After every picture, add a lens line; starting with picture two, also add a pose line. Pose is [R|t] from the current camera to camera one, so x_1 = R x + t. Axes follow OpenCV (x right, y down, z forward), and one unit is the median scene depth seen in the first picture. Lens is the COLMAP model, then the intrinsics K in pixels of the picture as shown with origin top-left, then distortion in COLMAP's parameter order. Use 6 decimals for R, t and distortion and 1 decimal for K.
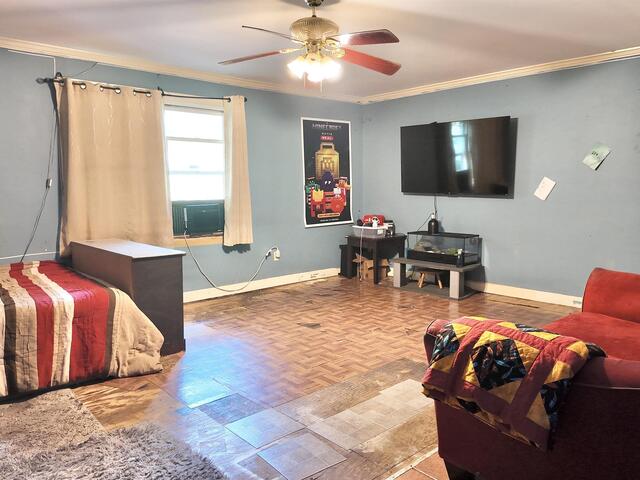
lens RADIAL K [[494.1, 0, 320.0], [0, 494.1, 240.0], [0, 0, 1]] dist [0.098667, -0.142653]
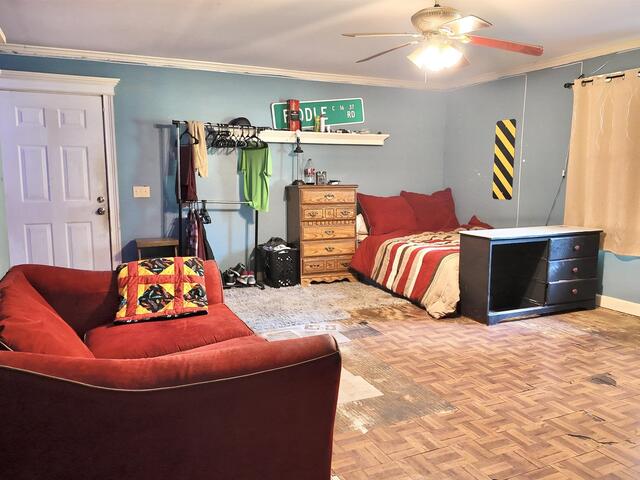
lens RADIAL K [[494.1, 0, 320.0], [0, 494.1, 240.0], [0, 0, 1]] dist [0.098667, -0.142653]
pose [[-0.302000, 0.139656, -0.943023, 1.009945], [-0.091398, 0.980413, 0.174464, -0.148349], [0.948916, 0.138879, -0.283320, 1.065282]]
